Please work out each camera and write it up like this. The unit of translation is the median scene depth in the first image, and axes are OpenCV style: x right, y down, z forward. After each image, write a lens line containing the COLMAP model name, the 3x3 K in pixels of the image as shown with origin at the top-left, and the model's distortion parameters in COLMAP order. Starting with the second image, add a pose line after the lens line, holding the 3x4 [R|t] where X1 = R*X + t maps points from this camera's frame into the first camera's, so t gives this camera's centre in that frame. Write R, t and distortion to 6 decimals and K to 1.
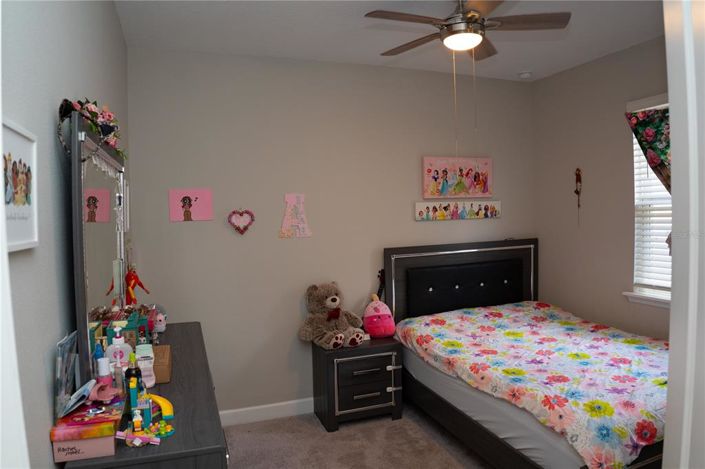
lens RADIAL K [[460.9, 0, 352.5], [0, 460.9, 234.5], [0, 0, 1]] dist [-0.142537, 0.046099]
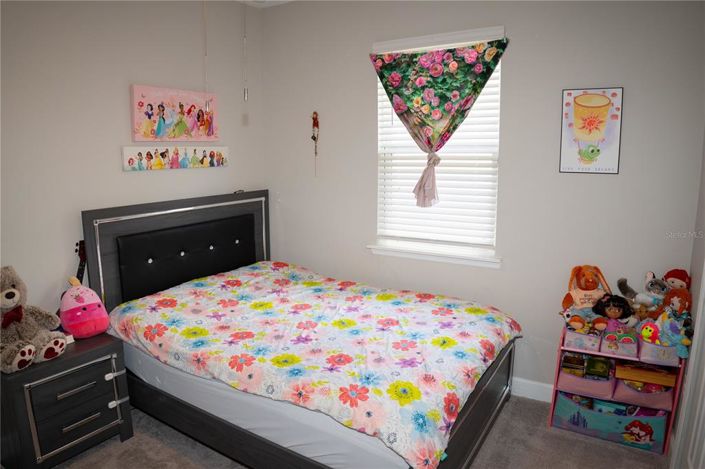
lens RADIAL K [[460.9, 0, 352.5], [0, 460.9, 234.5], [0, 0, 1]] dist [-0.142537, 0.046099]
pose [[0.787208, -0.080583, 0.611400, -0.021417], [0.011709, 0.993200, 0.115828, -0.008467], [-0.616577, -0.084022, 0.782798, 0.232225]]
